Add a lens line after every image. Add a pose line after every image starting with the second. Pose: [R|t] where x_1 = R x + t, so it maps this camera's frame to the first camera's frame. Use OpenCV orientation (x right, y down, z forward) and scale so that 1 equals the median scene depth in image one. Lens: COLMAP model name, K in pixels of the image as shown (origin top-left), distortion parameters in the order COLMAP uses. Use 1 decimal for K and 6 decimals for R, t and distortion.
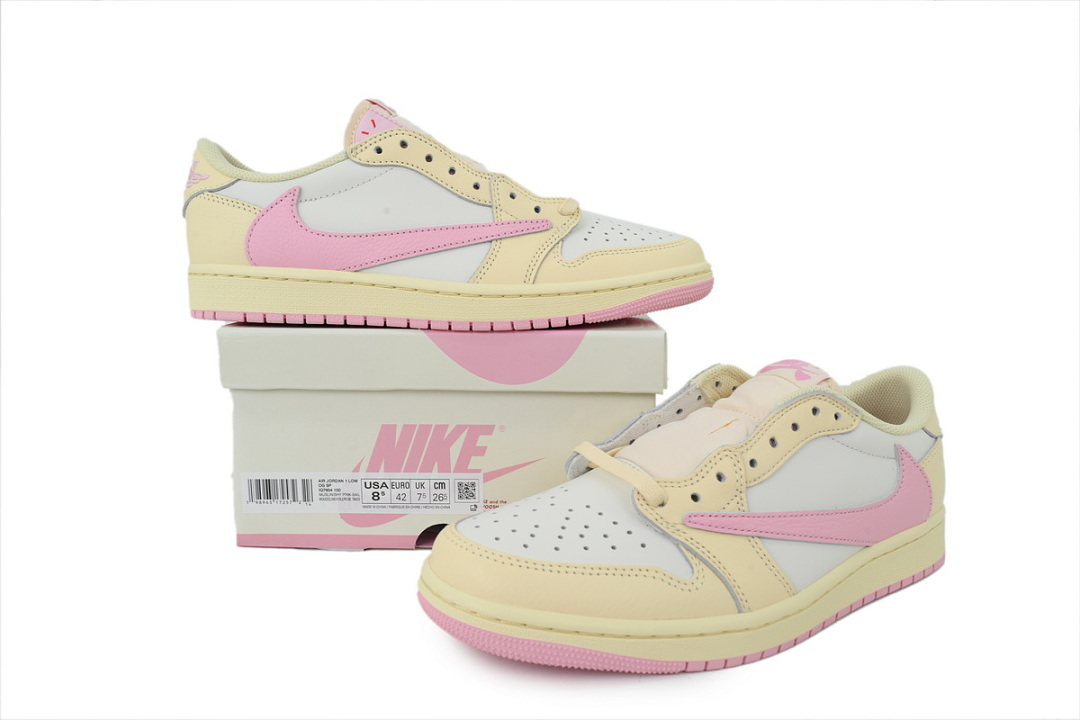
lens RADIAL K [[756.8, 0, 542.6], [0, 756.8, 360.1], [0, 0, 1]] dist [0.006064, 0.005680]
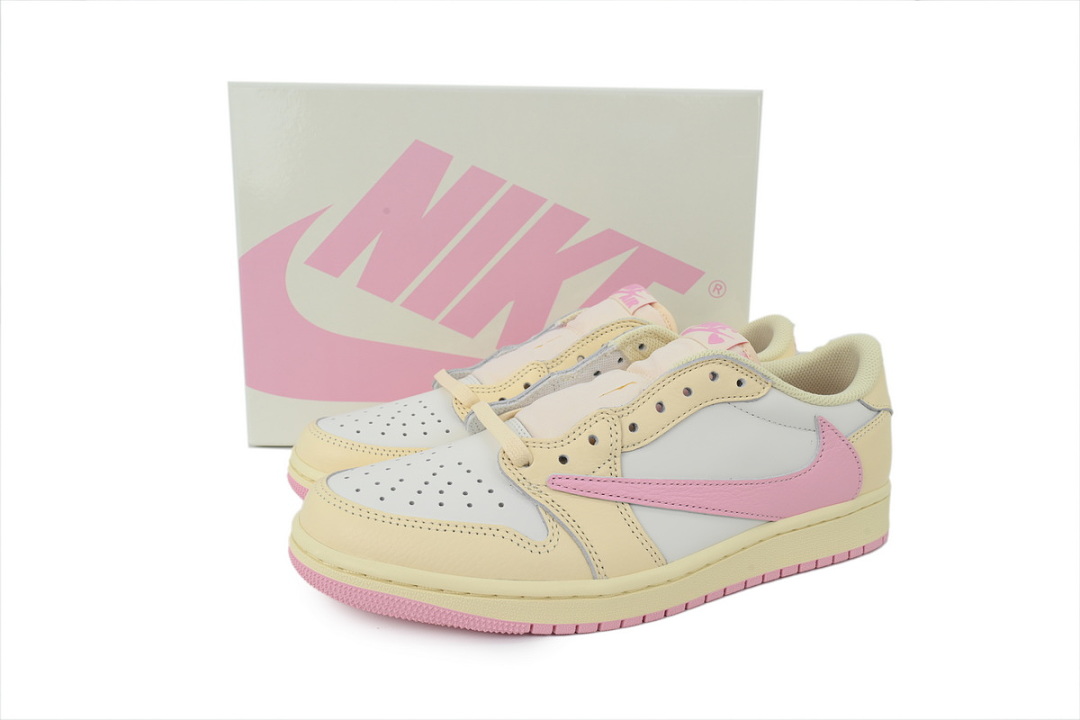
lens RADIAL K [[756.8, 0, 539.2], [0, 756.8, 362.4], [0, 0, 1]] dist [0.006064, 0.005680]
pose [[0.990436, 0.030574, -0.134542, 0.291541], [-0.024337, 0.998562, 0.047760, 0.011164], [0.135809, -0.044029, 0.989756, 0.040076]]
